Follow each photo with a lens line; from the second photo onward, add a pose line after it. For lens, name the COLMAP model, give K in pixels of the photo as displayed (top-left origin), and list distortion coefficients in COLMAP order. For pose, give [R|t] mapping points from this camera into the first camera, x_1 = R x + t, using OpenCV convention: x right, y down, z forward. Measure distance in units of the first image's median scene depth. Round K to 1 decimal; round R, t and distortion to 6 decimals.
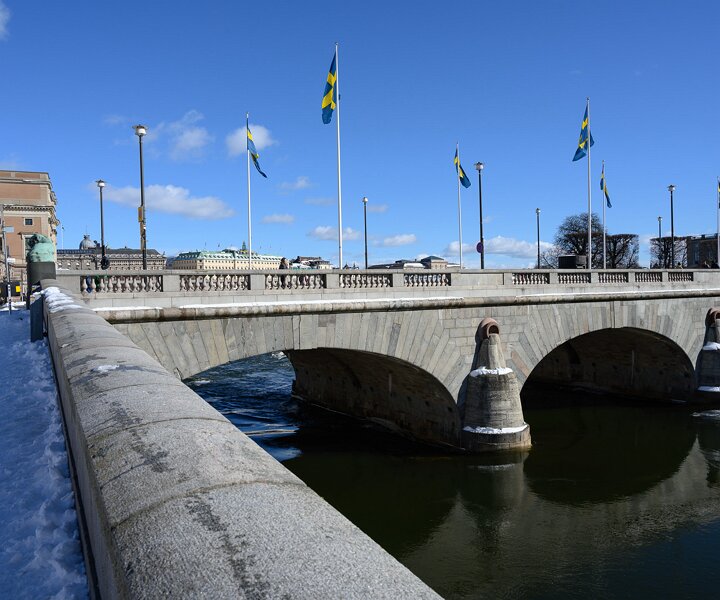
lens RADIAL K [[651.3, 0, 347.9], [0, 651.3, 283.0], [0, 0, 1]] dist [-0.003310, -0.000288]
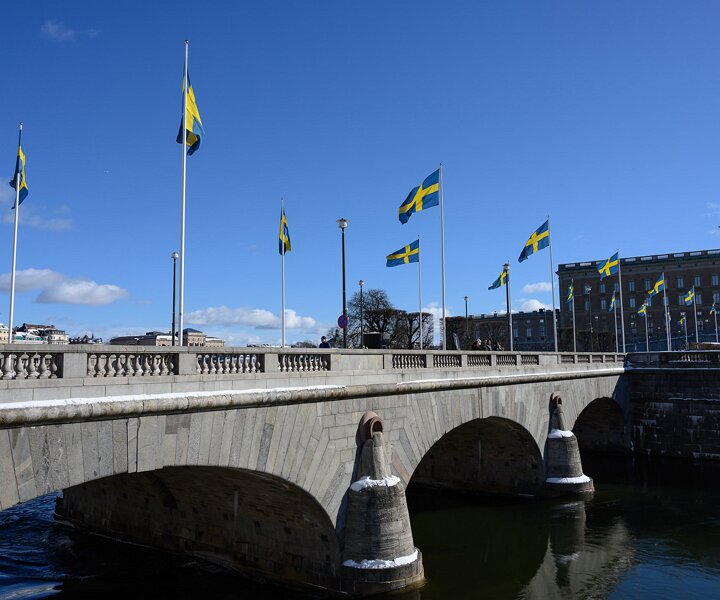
lens RADIAL K [[651.3, 0, 347.9], [0, 651.3, 283.0], [0, 0, 1]] dist [-0.003310, -0.000288]
pose [[0.912417, 0.059128, 0.404969, -0.137035], [-0.013353, 0.993283, -0.114939, -0.009798], [-0.409045, 0.099465, 0.907077, 0.285602]]
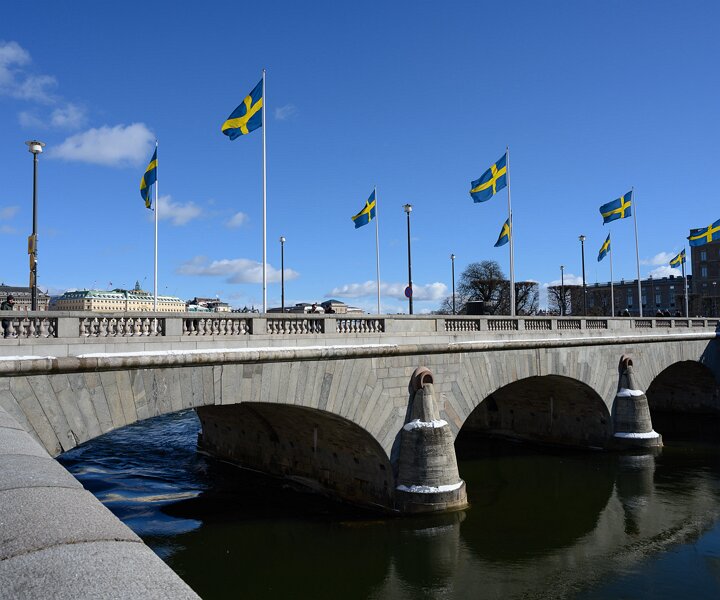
lens RADIAL K [[632.6, 0, 358.6], [0, 632.6, 280.4], [0, 0, 1]] dist [-0.005734, -0.002980]
pose [[0.982209, 0.022574, 0.186430, -0.048644], [-0.009286, 0.997373, -0.071843, -0.004190], [-0.187562, 0.068834, 0.979838, 0.111623]]
